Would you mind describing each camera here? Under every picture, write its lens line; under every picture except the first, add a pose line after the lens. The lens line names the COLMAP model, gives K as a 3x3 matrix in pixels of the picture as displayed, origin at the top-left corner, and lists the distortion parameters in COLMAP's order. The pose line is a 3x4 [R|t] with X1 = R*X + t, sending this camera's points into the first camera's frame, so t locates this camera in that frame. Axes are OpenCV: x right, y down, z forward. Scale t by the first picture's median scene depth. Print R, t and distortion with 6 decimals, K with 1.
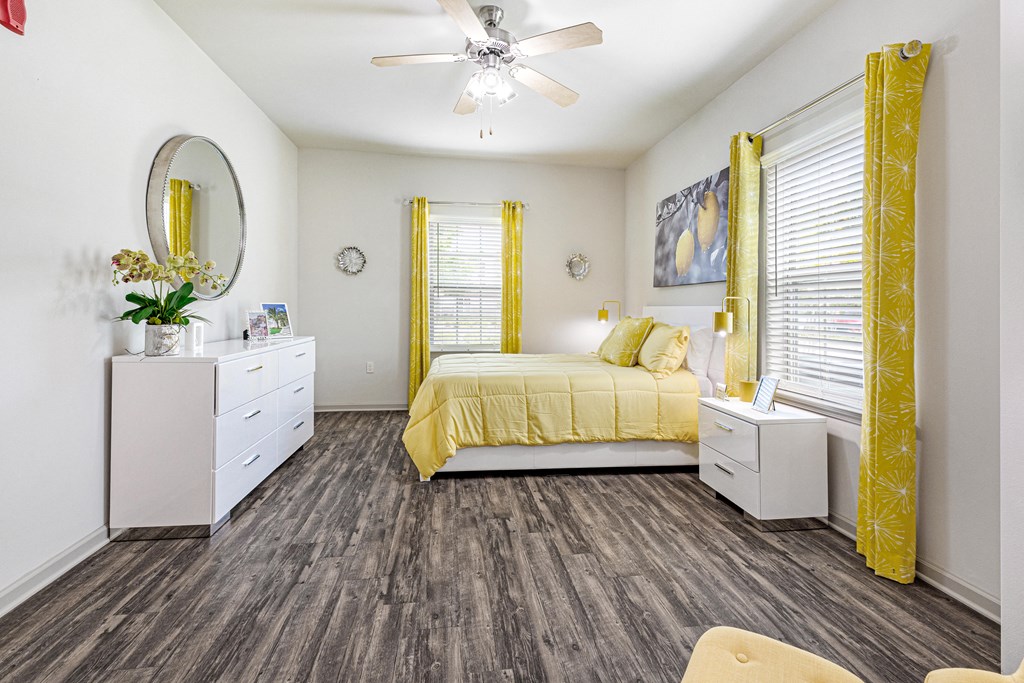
lens RADIAL K [[470.3, 0, 513.0], [0, 470.3, 311.4], [0, 0, 1]] dist [0.005791, -0.000501]
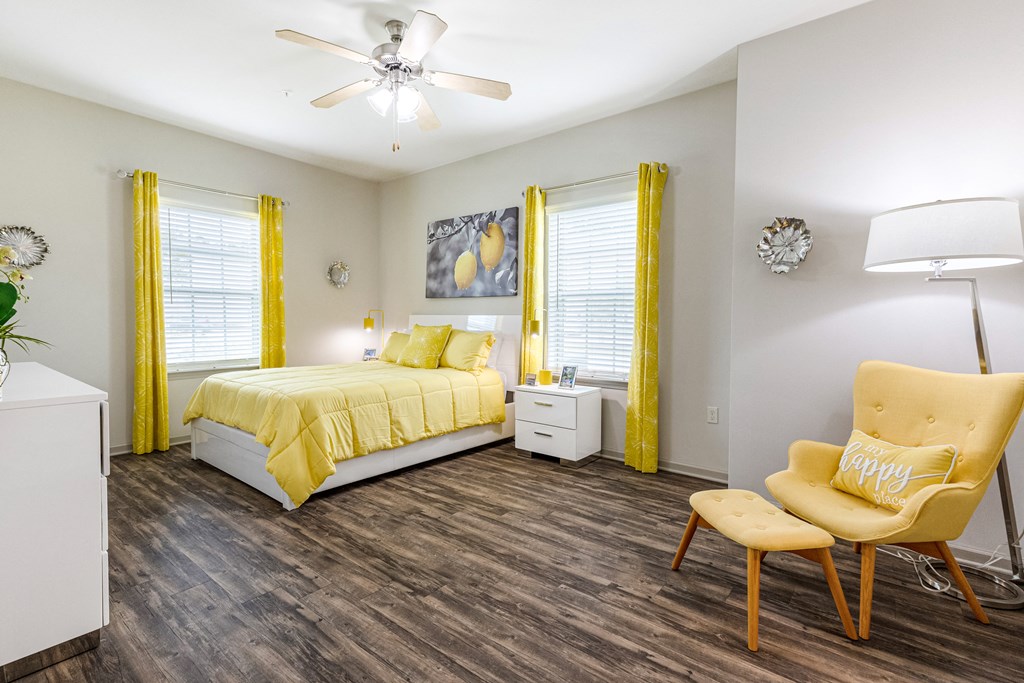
lens RADIAL K [[467.6, 0, 512.0], [0, 467.6, 341.5], [0, 0, 1]] dist [0.001248, -0.000402]
pose [[0.735388, -0.040537, 0.676433, -0.476823], [0.005988, 0.998559, 0.053331, -0.009475], [-0.677620, -0.035169, 0.734571, 0.058424]]
